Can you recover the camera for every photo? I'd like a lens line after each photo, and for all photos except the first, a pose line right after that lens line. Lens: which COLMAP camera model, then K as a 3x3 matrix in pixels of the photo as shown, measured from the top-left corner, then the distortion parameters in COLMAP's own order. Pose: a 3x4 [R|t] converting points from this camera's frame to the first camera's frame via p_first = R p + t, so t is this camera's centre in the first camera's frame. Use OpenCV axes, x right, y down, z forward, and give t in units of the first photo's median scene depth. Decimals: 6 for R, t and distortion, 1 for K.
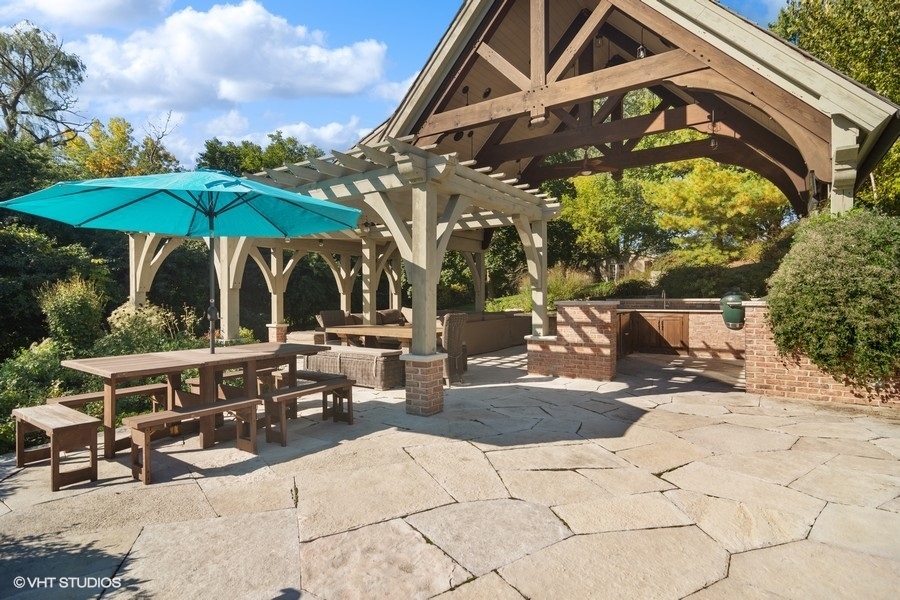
lens RADIAL K [[483.4, 0, 451.6], [0, 483.4, 298.8], [0, 0, 1]] dist [0.005478, 0.001251]
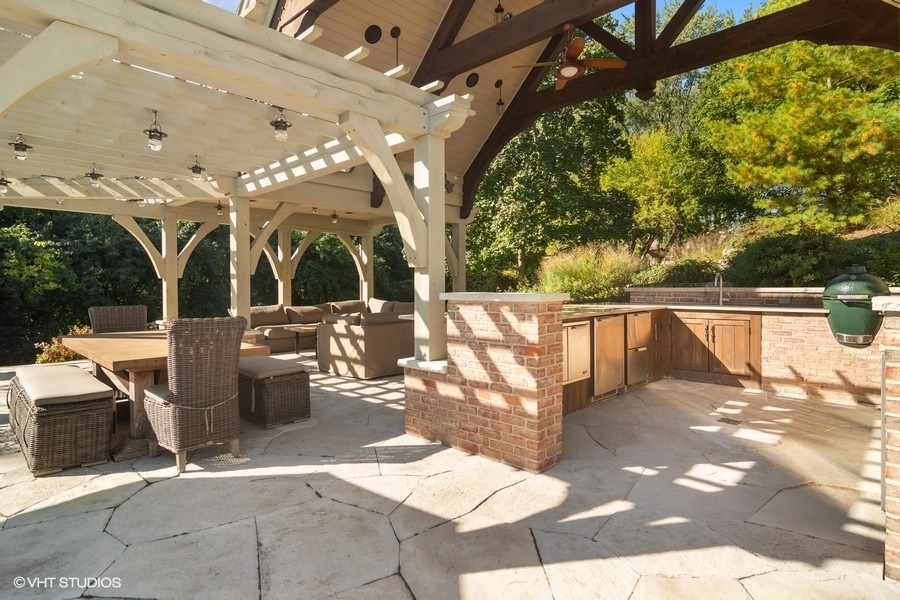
lens RADIAL K [[486.0, 0, 450.1], [0, 486.0, 287.6], [0, 0, 1]] dist [0.003627, 0.000882]
pose [[0.985911, 0.001602, -0.167266, 0.208933], [-0.001248, 0.999997, 0.002223, -0.001542], [0.167269, -0.001982, 0.985909, 0.352218]]
